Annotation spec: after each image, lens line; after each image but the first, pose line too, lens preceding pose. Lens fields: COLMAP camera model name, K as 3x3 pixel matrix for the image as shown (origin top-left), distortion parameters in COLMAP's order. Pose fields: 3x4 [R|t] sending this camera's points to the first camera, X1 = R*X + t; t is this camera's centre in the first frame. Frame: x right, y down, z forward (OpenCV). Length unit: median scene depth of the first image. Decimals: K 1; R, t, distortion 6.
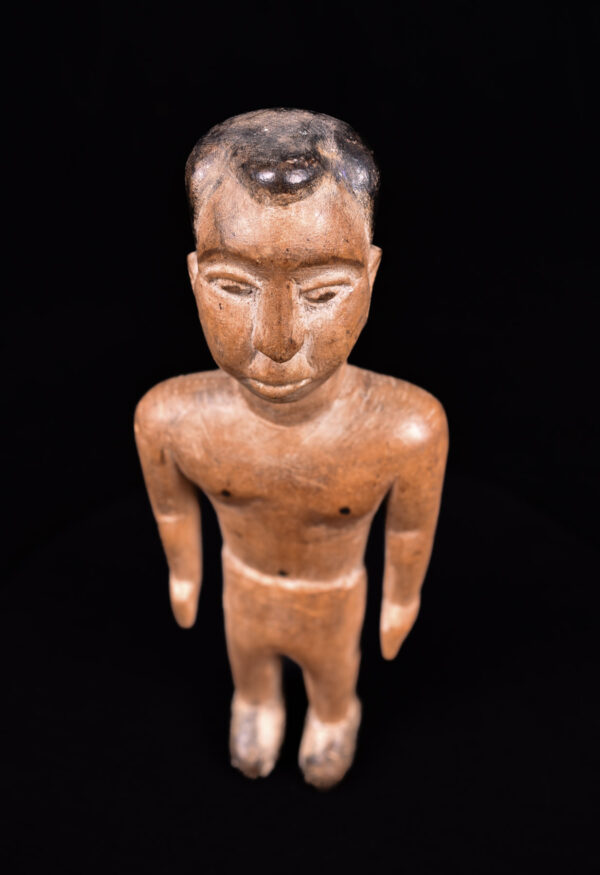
lens RADIAL K [[826.6, 0, 303.7], [0, 826.6, 434.9], [0, 0, 1]] dist [-0.049004, 0.000000]
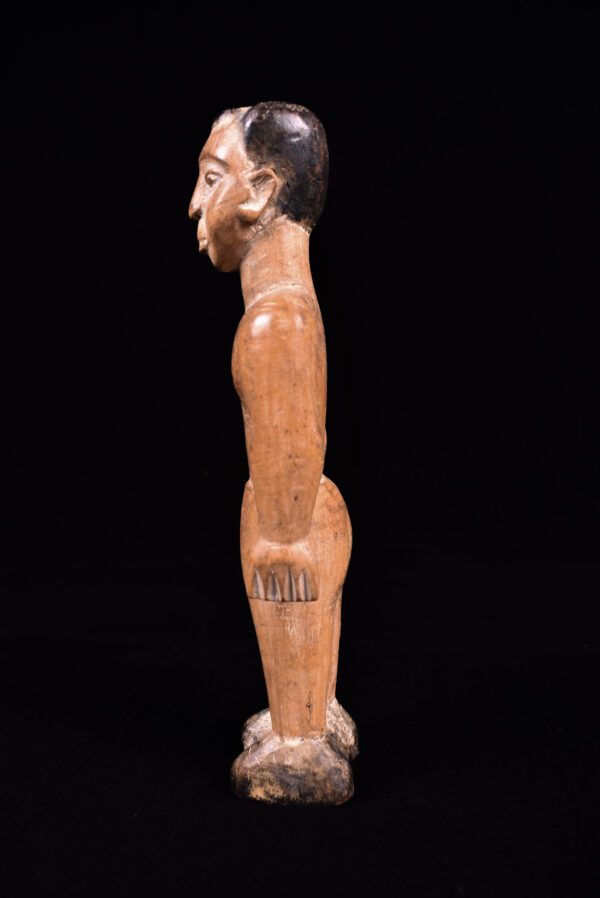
lens RADIAL K [[786.3, 0, 300.7], [0, 786.3, 451.1], [0, 0, 1]] dist [-0.083134, -0.003216]
pose [[0.100203, 0.079812, -0.991761, 1.330646], [-0.633924, 0.773393, -0.001810, 0.117198], [0.766877, 0.628882, 0.128091, 1.014314]]
